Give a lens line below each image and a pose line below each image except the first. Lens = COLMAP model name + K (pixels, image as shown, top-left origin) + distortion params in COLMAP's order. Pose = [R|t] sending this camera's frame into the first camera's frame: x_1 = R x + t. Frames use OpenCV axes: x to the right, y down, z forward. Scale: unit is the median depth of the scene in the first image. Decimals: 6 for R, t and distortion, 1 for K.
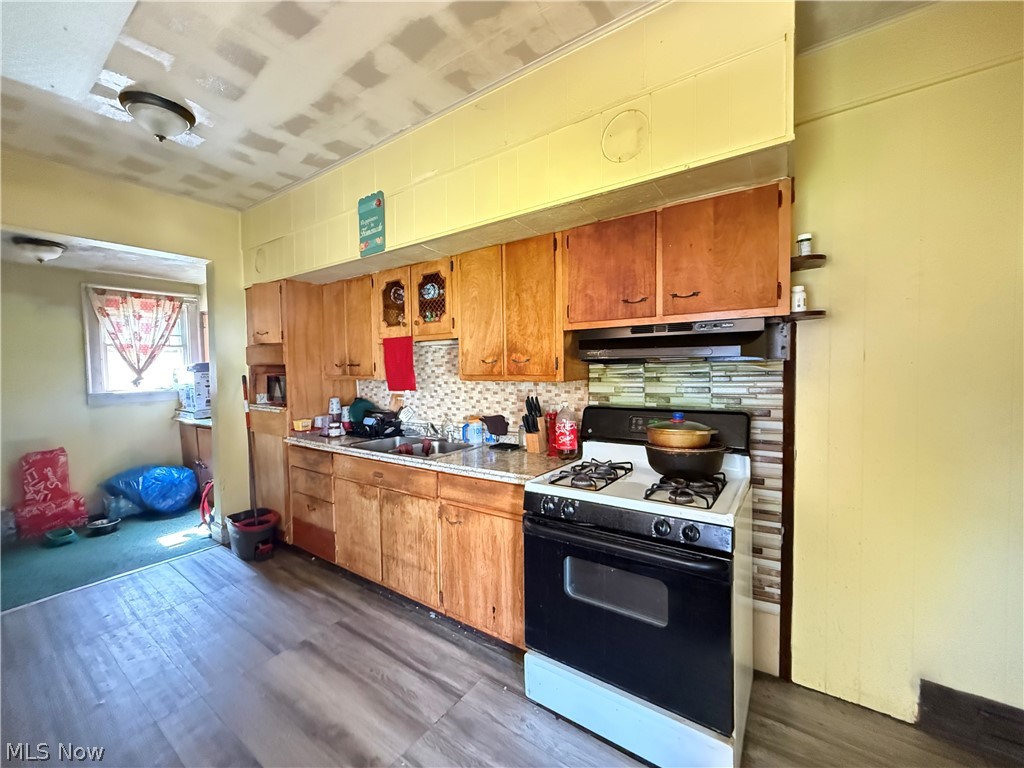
lens RADIAL K [[410.7, 0, 511.2], [0, 410.7, 384.1], [0, 0, 1]] dist [-0.000814, 0.000337]
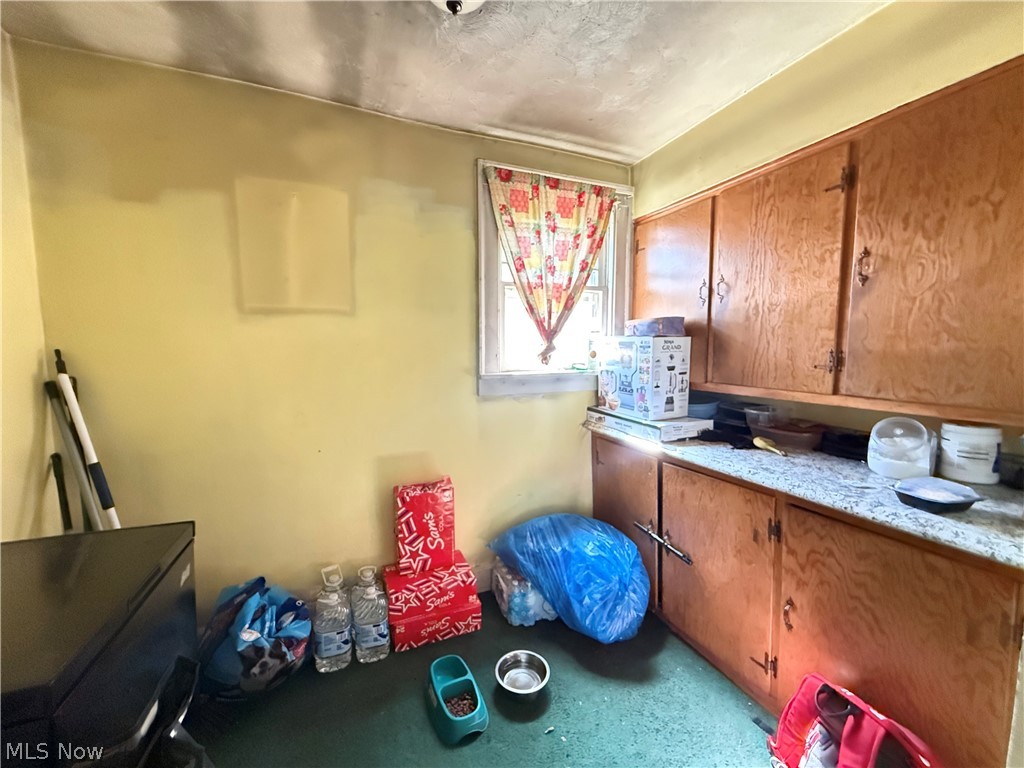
lens RADIAL K [[410.7, 0, 511.9], [0, 410.7, 385.7], [0, 0, 1]] dist [-0.000814, 0.000337]
pose [[0.841605, 0.063205, -0.536382, -0.682446], [-0.034104, 0.997366, 0.064014, 0.001716], [0.539015, -0.035582, 0.841544, 0.550971]]
